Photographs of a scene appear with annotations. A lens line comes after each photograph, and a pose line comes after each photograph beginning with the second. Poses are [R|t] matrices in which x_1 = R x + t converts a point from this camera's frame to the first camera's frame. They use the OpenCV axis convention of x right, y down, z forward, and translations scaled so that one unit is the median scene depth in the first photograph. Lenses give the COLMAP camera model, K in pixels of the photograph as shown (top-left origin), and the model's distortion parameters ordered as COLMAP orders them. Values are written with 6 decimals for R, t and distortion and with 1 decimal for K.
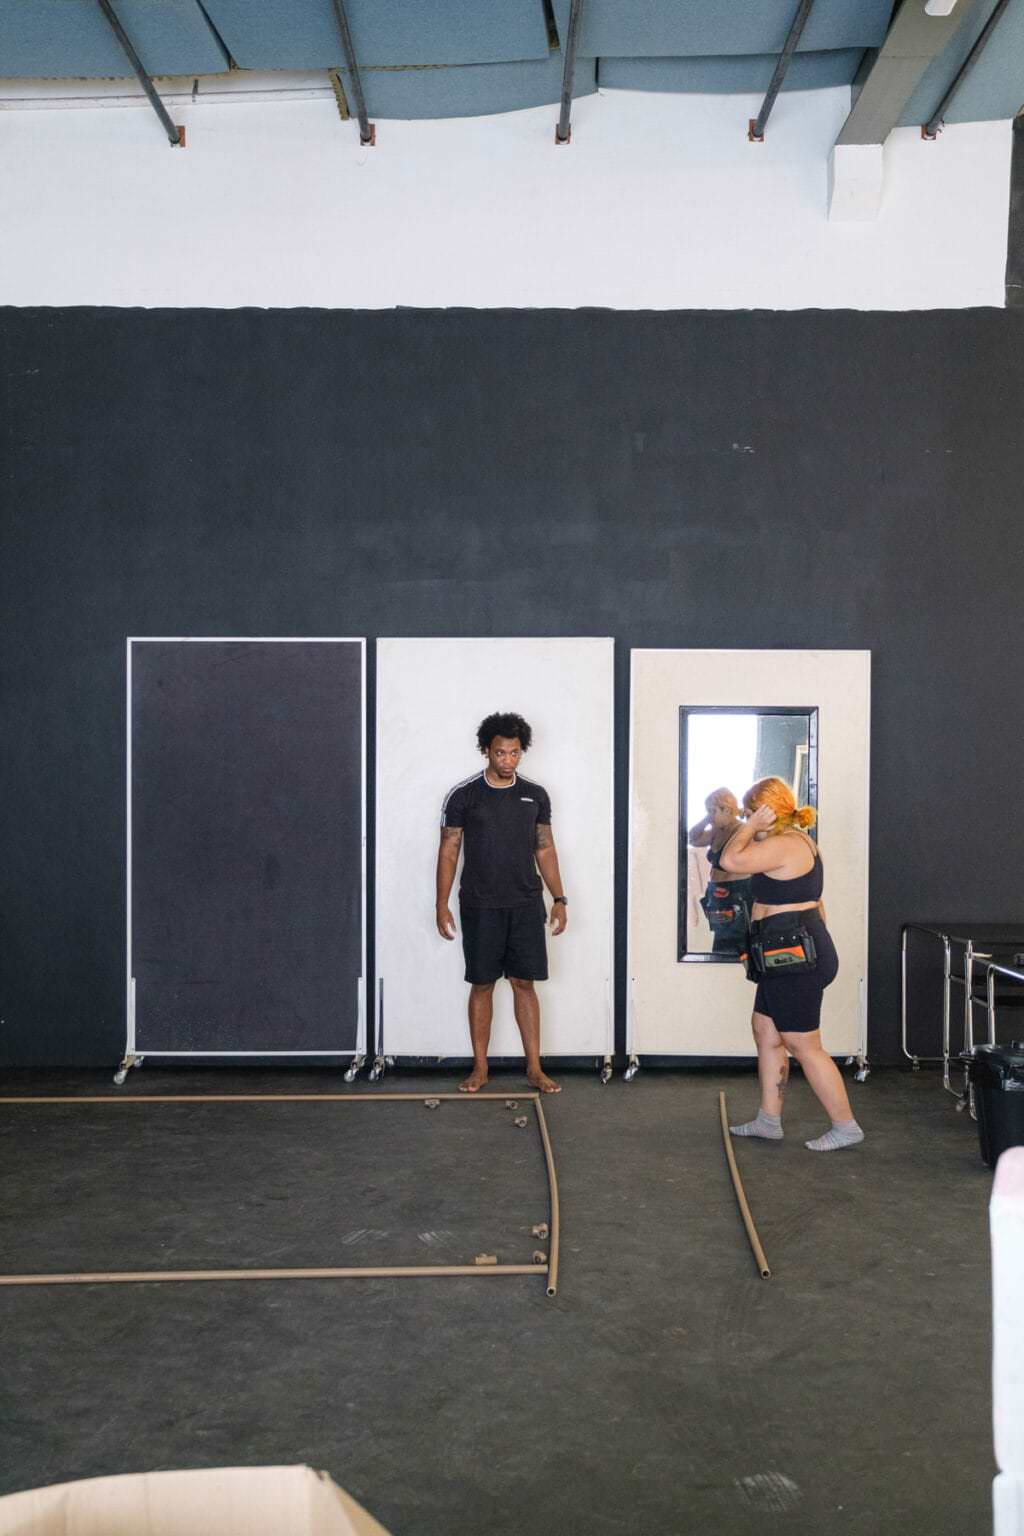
lens RADIAL K [[1596.6, 0, 471.1], [0, 1596.6, 756.4], [0, 0, 1]] dist [-0.005478, 0.000000]
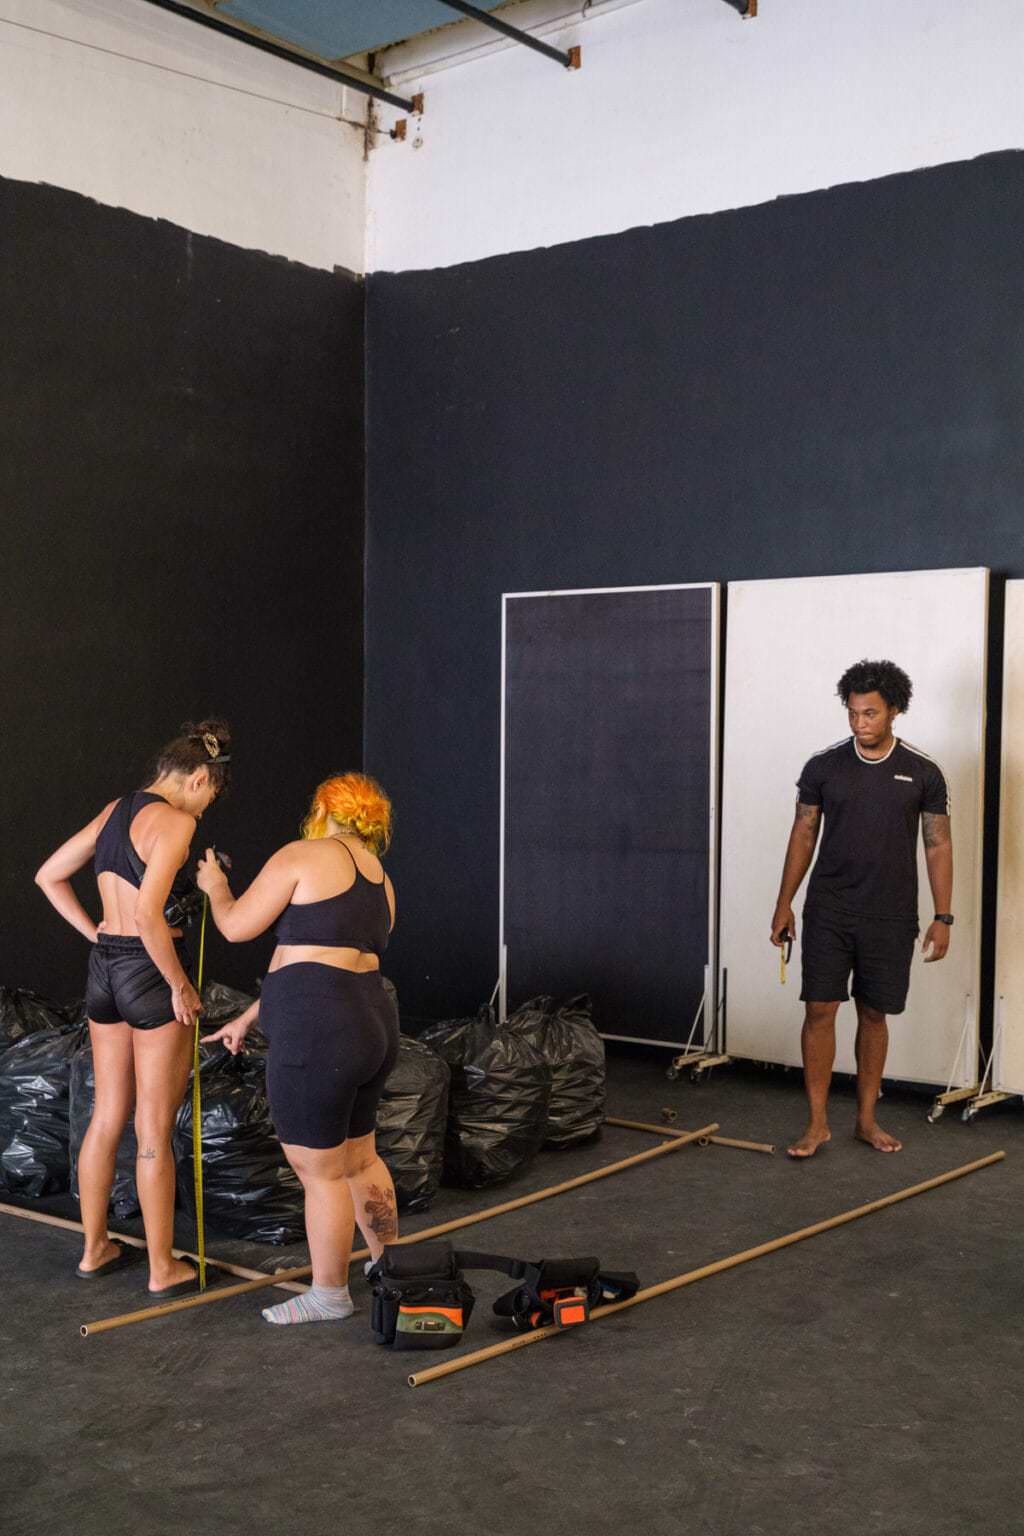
lens RADIAL K [[1608.0, 0, 531.5], [0, 1608.0, 762.2], [0, 0, 1]] dist [-0.017243, 0.000000]
pose [[0.819238, 0.014819, -0.573262, 0.360502], [0.003633, 0.999512, 0.031030, -0.003176], [0.573442, -0.027503, 0.818784, 0.210934]]
